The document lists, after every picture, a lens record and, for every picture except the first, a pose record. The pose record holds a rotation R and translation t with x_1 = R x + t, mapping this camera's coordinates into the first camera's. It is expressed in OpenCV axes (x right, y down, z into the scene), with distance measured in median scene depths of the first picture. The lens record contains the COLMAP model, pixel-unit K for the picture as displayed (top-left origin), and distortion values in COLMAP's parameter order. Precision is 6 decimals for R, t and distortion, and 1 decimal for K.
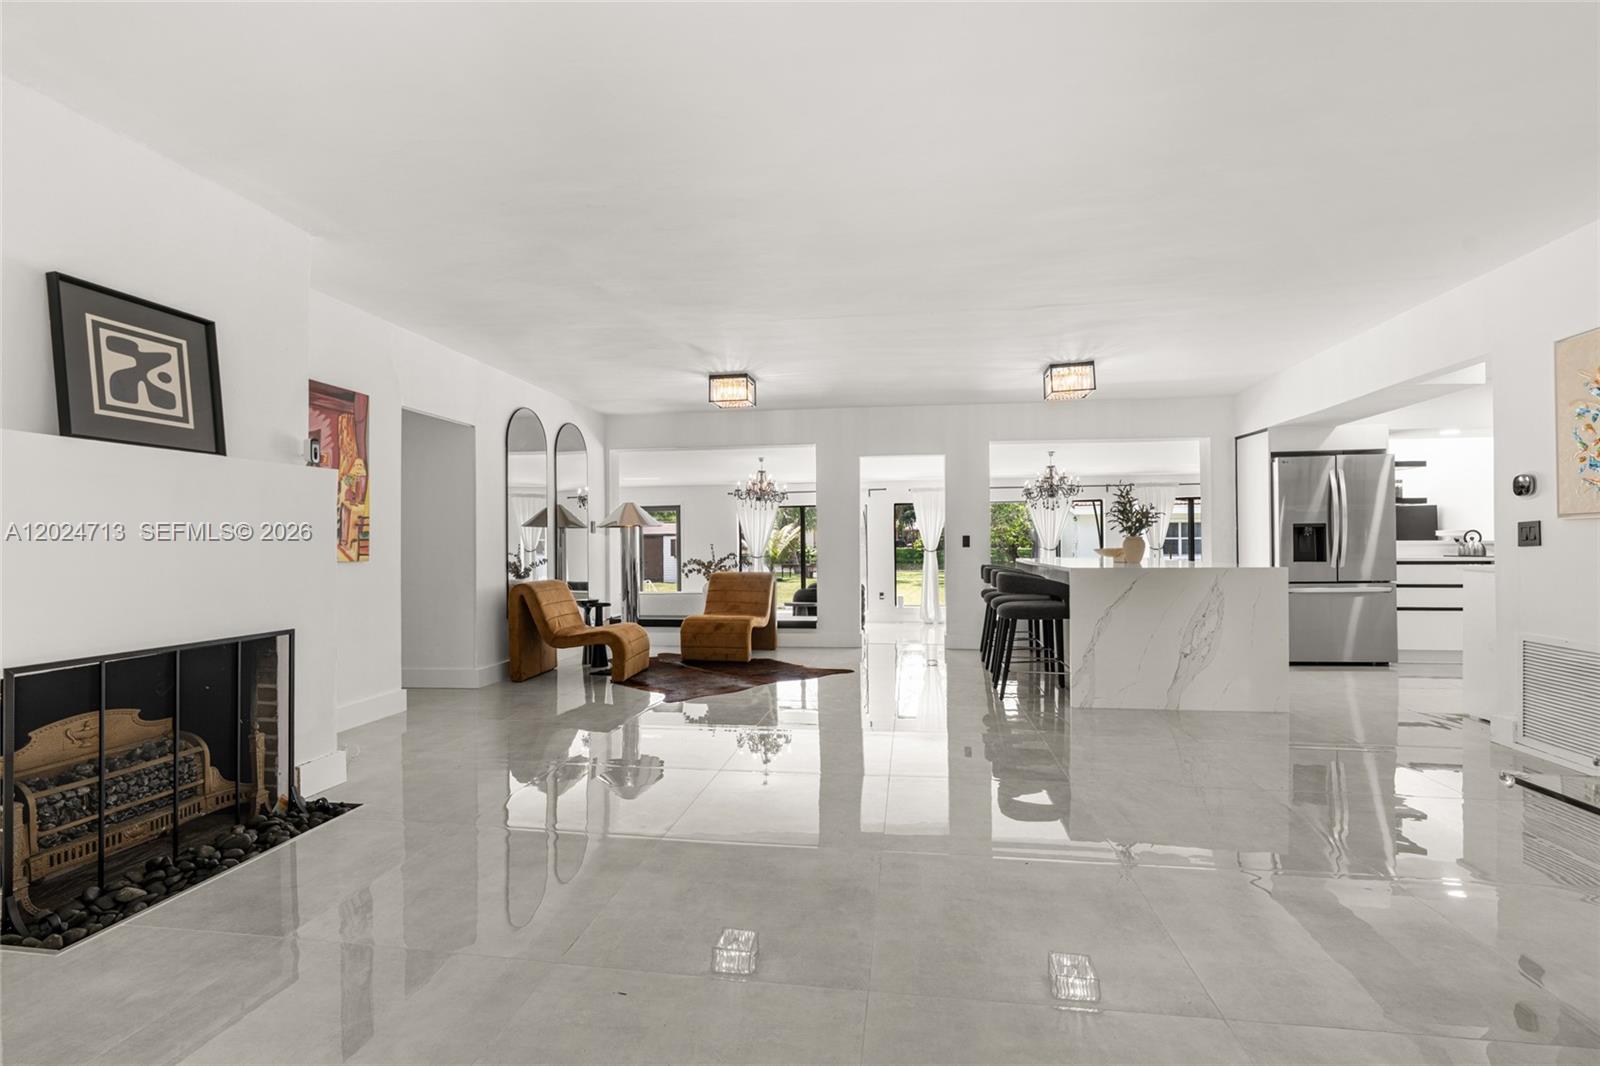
lens RADIAL K [[725.5, 0, 810.0], [0, 725.5, 540.3], [0, 0, 1]] dist [-0.001023, 0.000122]
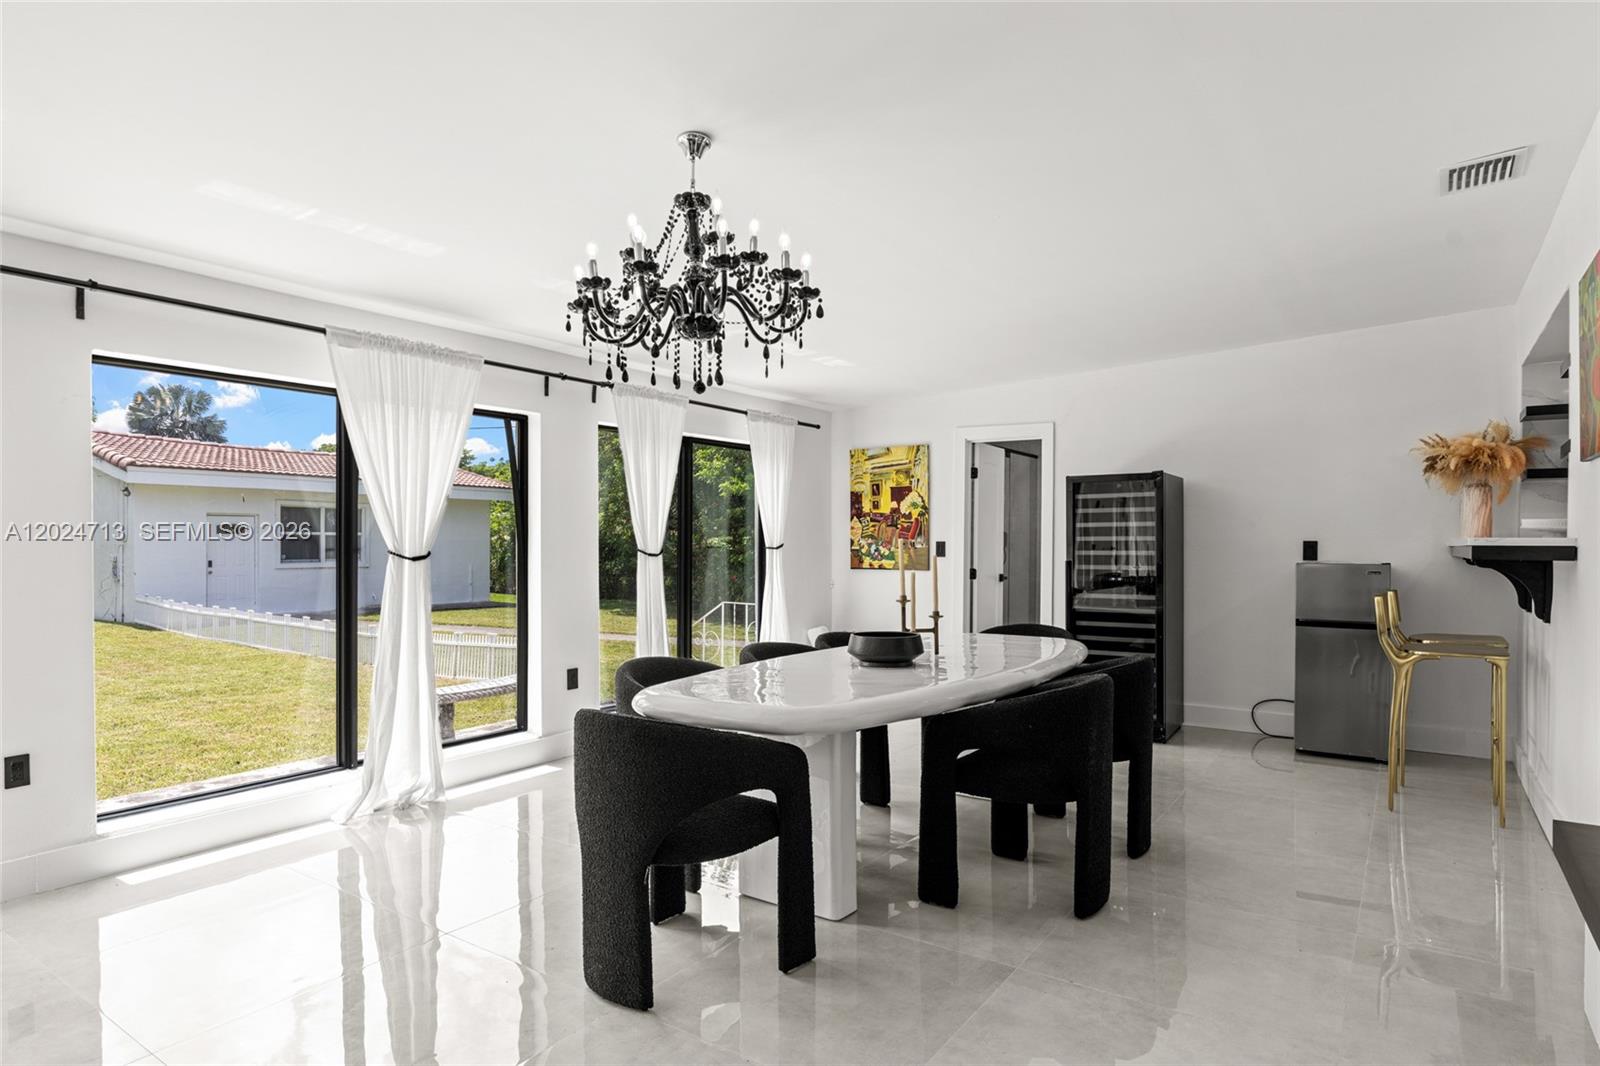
lens RADIAL K [[867.1, 0, 800.0], [0, 867.1, 533.0], [0, 0, 1]] dist [0.000401, 0.000024]
pose [[0.454224, 0.013197, 0.890790, 0.160650], [-0.008058, 0.999910, -0.010705, 0.009368], [-0.890851, -0.002316, 0.454290, 1.282367]]
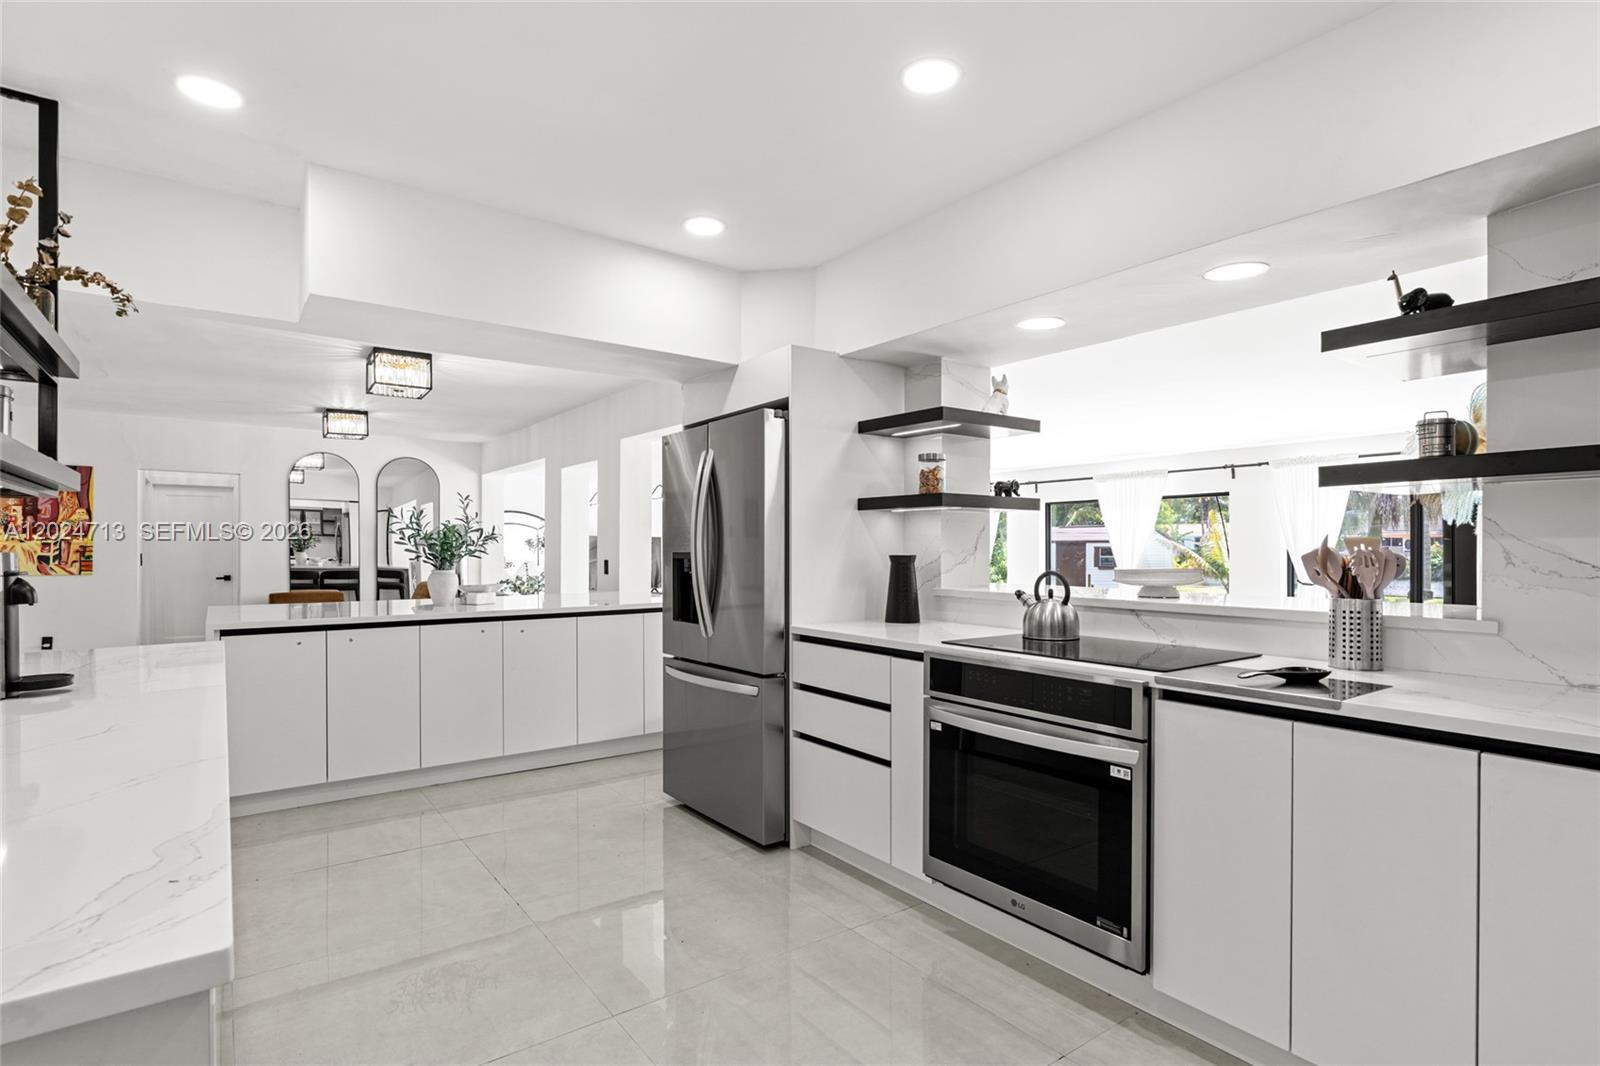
lens RADIAL K [[784.1, 0, 803.3], [0, 784.1, 544.5], [0, 0, 1]] dist [-0.004009, -0.000488]
pose [[0.707141, 0.003048, -0.707066, 1.120799], [-0.001646, 0.999995, 0.002665, -0.029182], [0.707070, -0.000720, 0.707143, 0.616939]]
